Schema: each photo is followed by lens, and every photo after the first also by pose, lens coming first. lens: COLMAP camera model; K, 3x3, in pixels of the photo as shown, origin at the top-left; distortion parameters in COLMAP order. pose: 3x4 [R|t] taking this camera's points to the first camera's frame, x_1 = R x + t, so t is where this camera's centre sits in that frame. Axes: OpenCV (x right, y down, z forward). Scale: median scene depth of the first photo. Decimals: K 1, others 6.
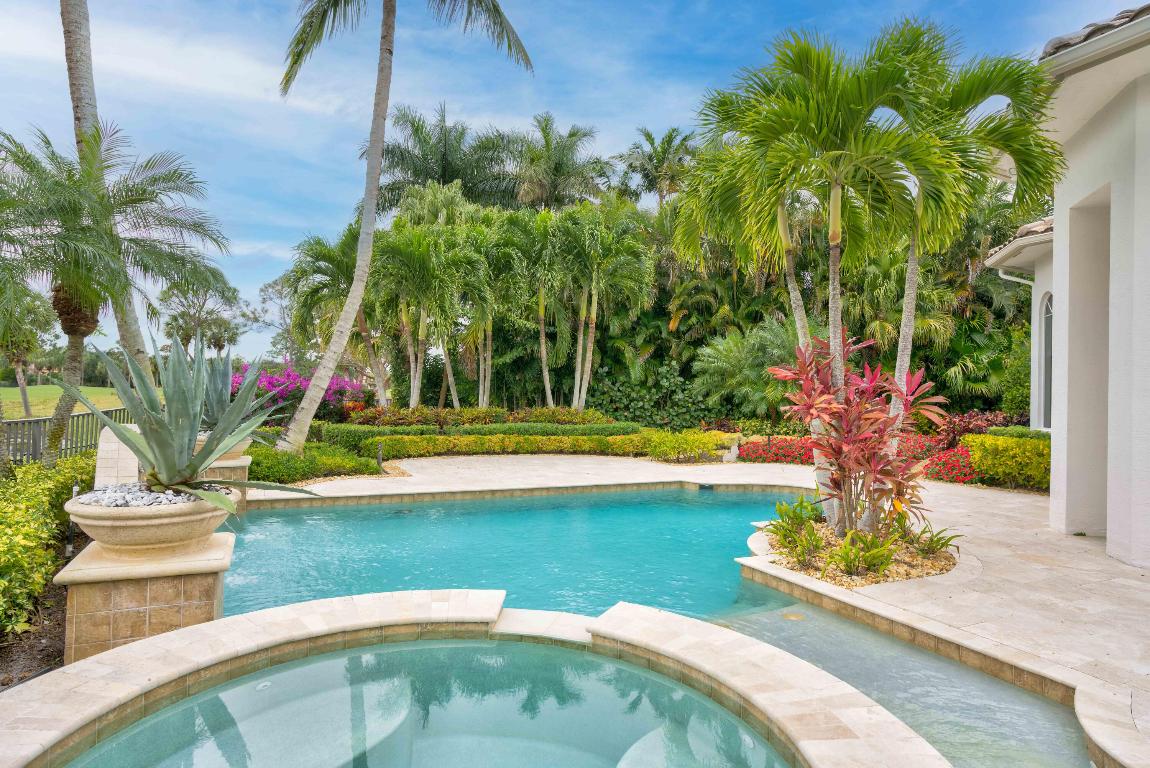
lens RADIAL K [[643.9, 0, 571.4], [0, 643.9, 384.8], [0, 0, 1]] dist [-0.032291, 0.004045]
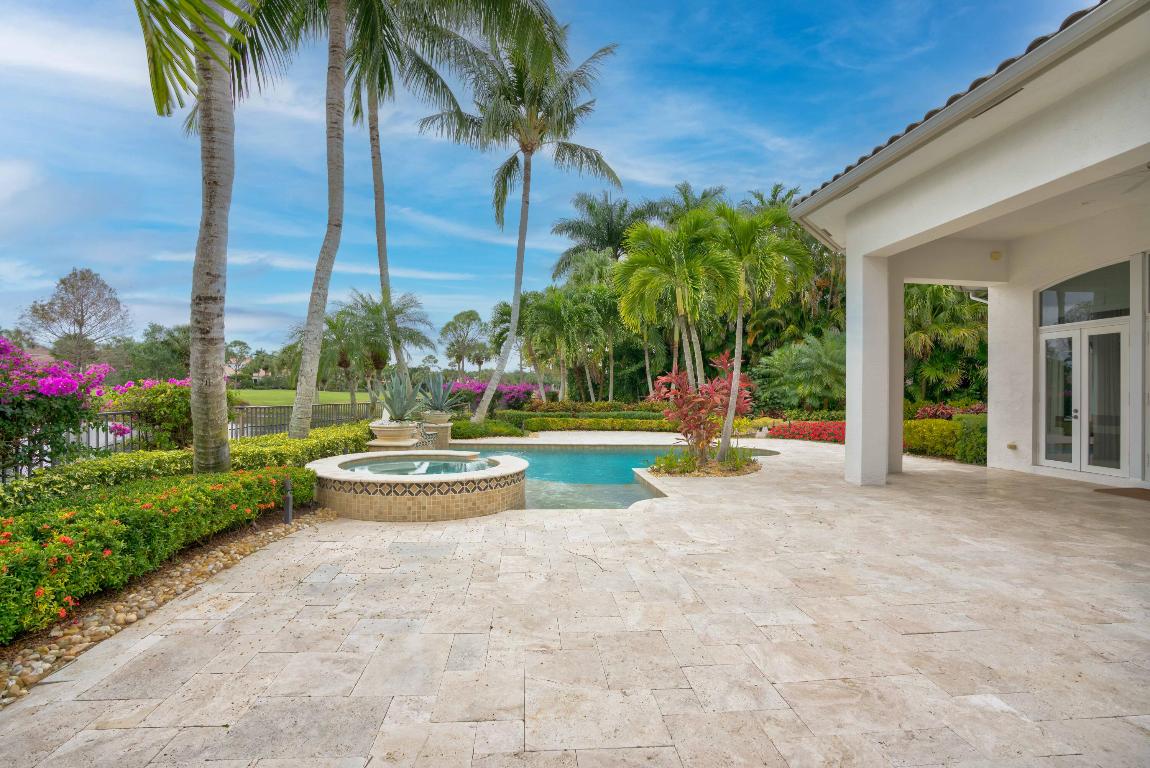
lens RADIAL K [[542.8, 0, 552.4], [0, 542.8, 378.2], [0, 0, 1]] dist [-0.052861, 0.014830]
pose [[0.923397, -0.018723, -0.383389, 0.252638], [0.012471, 0.999746, -0.018788, 0.002036], [0.383643, 0.012568, 0.923396, -0.268389]]
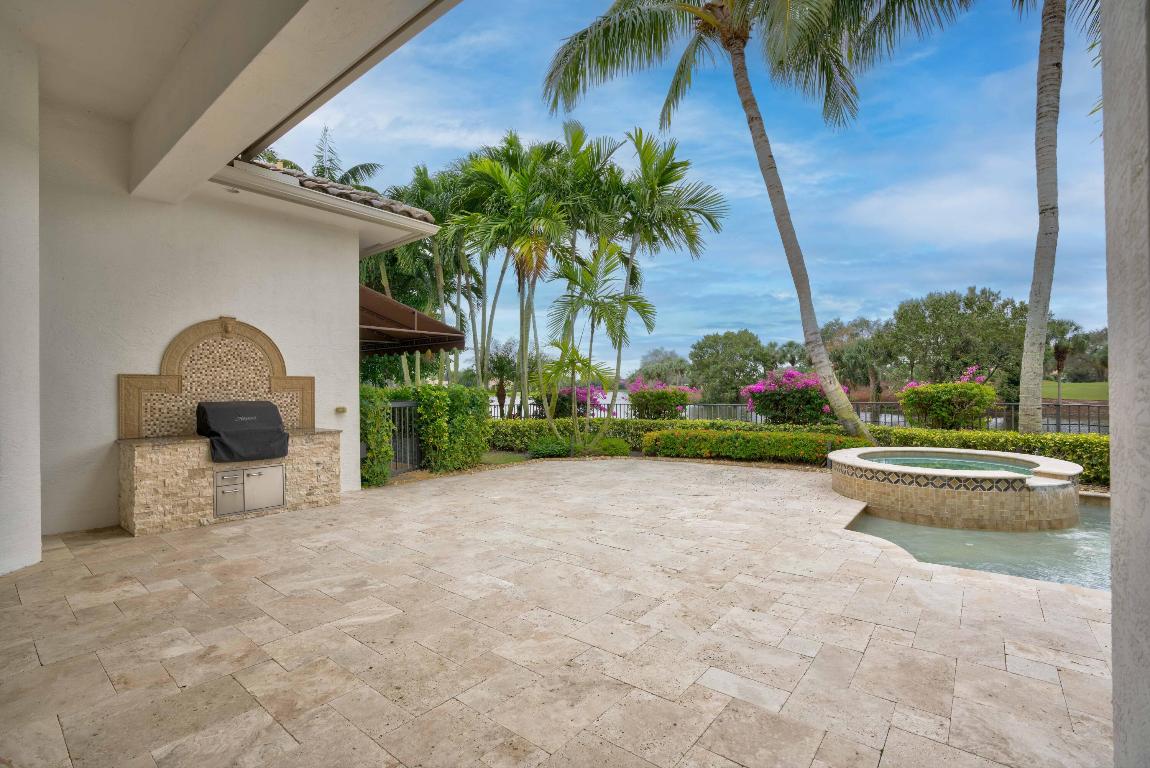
lens RADIAL K [[542.8, 0, 585.1], [0, 542.8, 377.6], [0, 0, 1]] dist [-0.052861, 0.014830]
pose [[-0.908895, -0.020791, -0.416505, 0.435747], [-0.000774, 0.998839, -0.048171, 0.015949], [0.417023, -0.043460, -0.907856, 0.379120]]
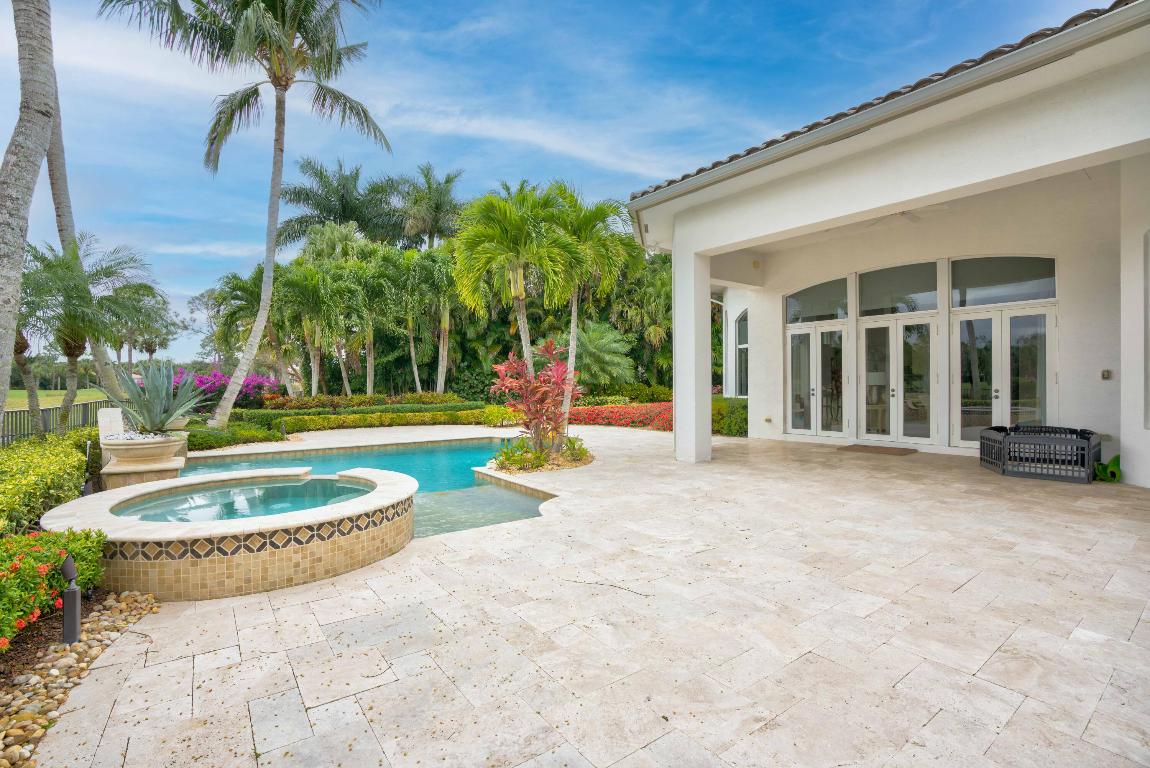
lens RADIAL K [[542.8, 0, 577.4], [0, 542.8, 385.4], [0, 0, 1]] dist [-0.052861, 0.014830]
pose [[0.983956, -0.031144, 0.175673, 0.104885], [0.027241, 0.999326, 0.024589, -0.000391], [-0.176320, -0.019409, 0.984141, -0.221278]]
